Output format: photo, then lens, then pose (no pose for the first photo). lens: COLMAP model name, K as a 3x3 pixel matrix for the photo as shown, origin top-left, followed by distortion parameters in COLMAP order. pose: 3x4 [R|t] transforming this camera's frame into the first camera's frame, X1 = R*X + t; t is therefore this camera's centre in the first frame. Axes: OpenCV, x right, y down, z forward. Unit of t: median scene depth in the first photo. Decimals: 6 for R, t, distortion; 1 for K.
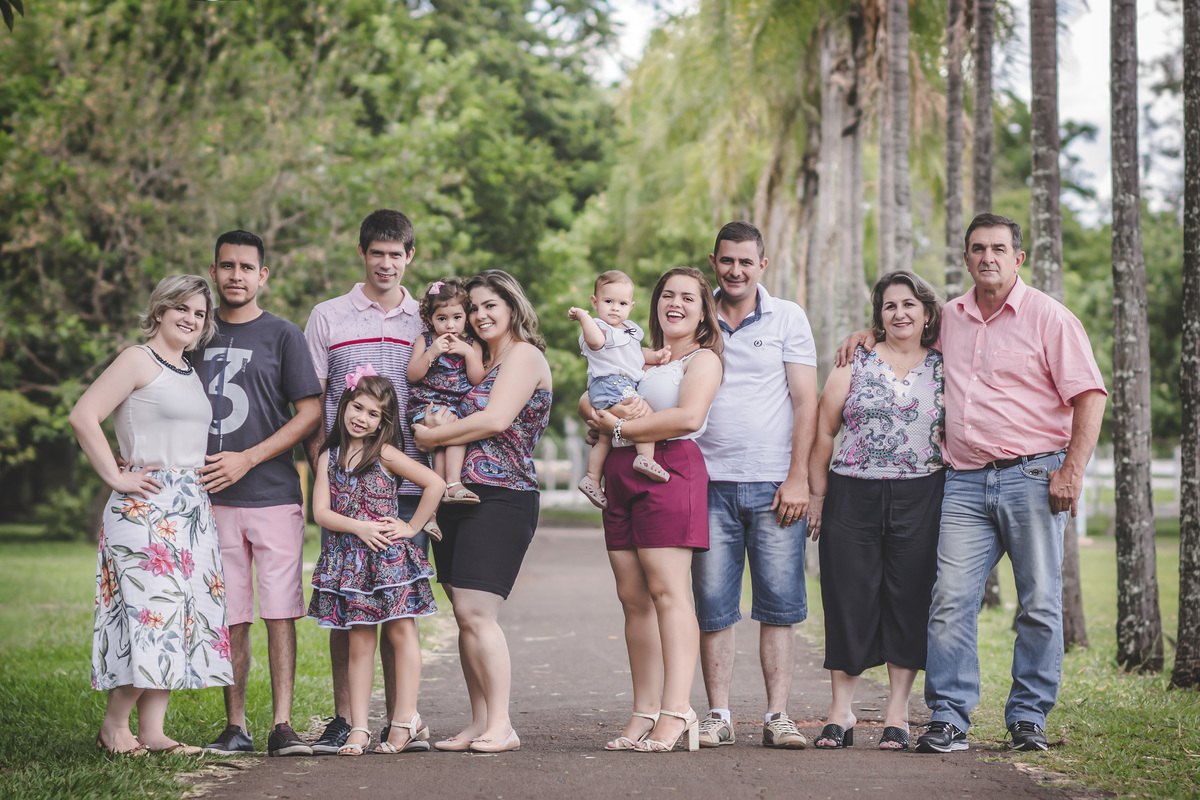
lens RADIAL K [[4482.0, 0, 600.0], [0, 4482.0, 400.0], [0, 0, 1]] dist [0.023514, -0.690260]
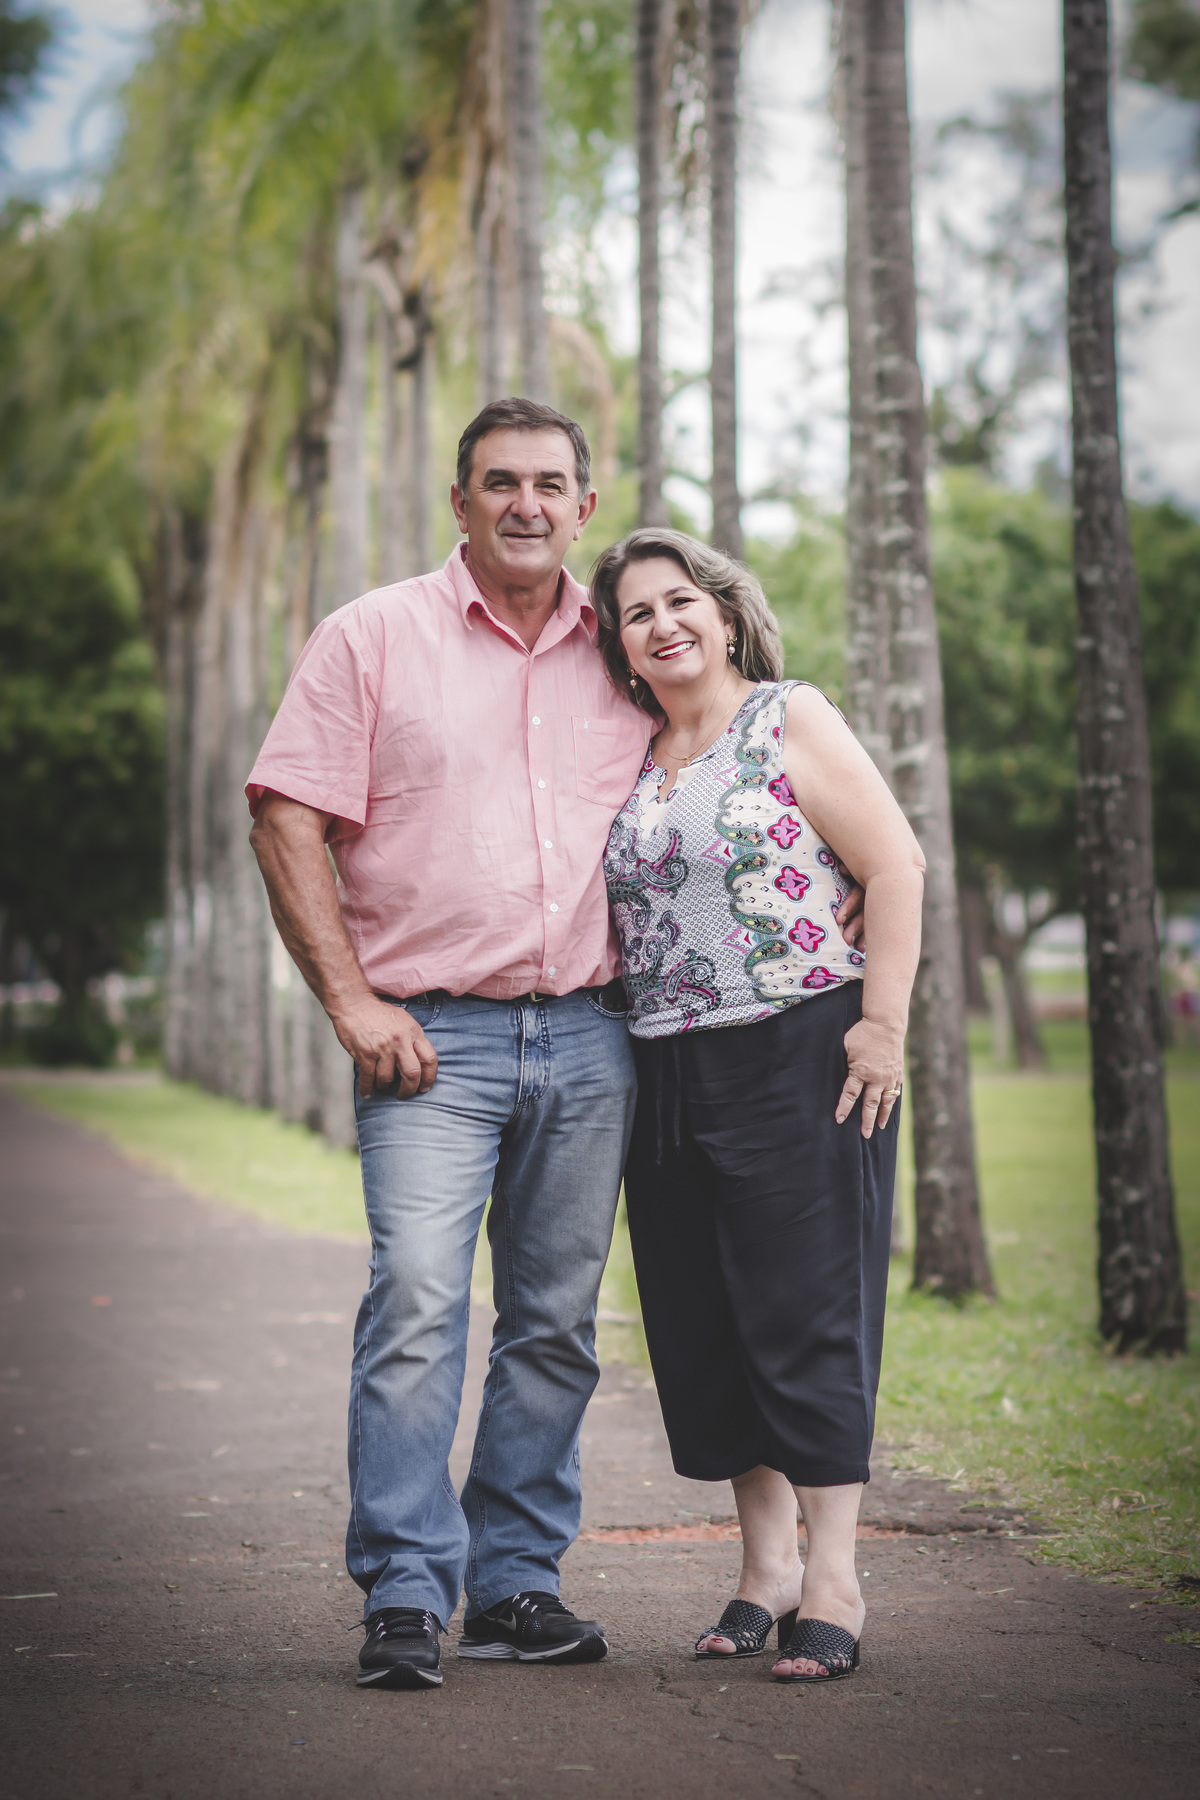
lens RADIAL K [[7487.7, 0, 600.0], [0, 7487.7, 900.0], [0, 0, 1]] dist [-0.034465, 3.147359]
pose [[0.995389, -0.021031, 0.093583, -0.022841], [0.020270, 0.999753, 0.009070, -0.001160], [-0.093750, -0.007131, 0.995570, 0.139240]]
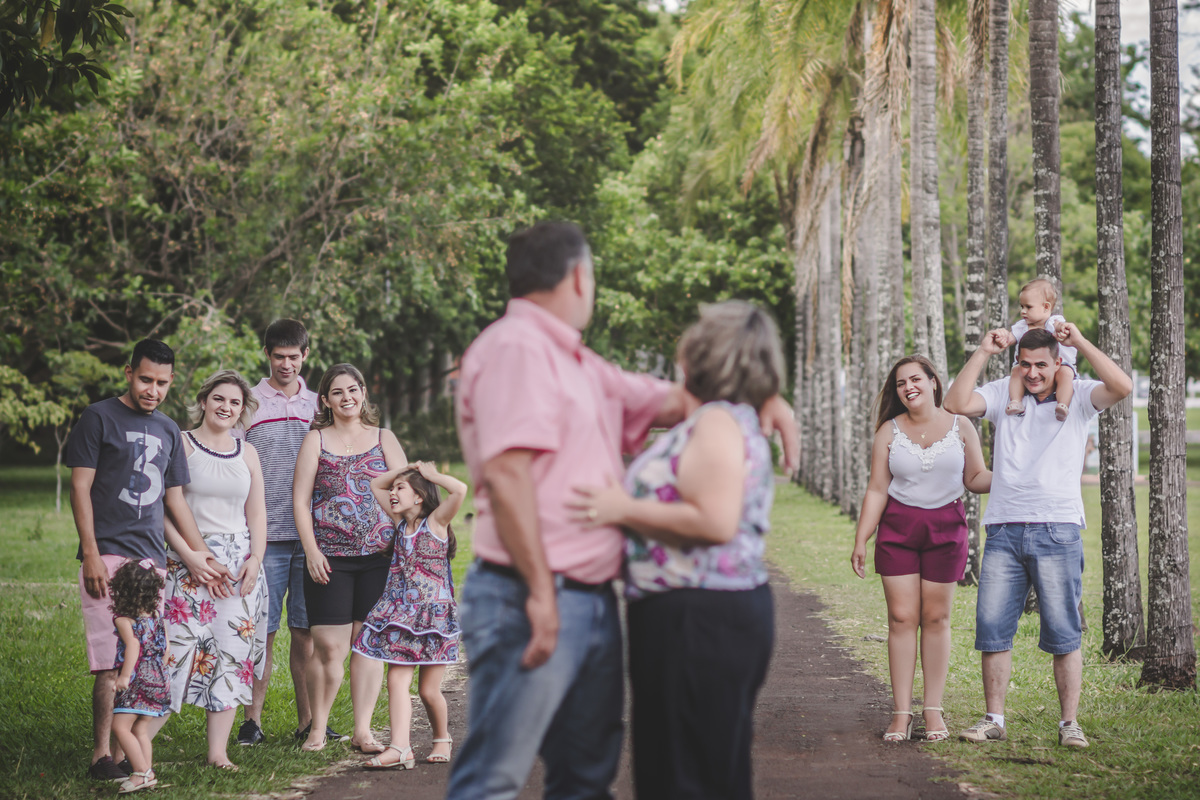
lens RADIAL K [[4482.0, 0, 600.0], [0, 4482.0, 400.0], [0, 0, 1]] dist [0.023514, -0.690260]
pose [[0.999887, -0.004635, -0.014331, 0.008178], [0.004865, 0.999860, 0.016041, -0.021251], [0.014255, -0.016109, 0.999769, -0.097999]]
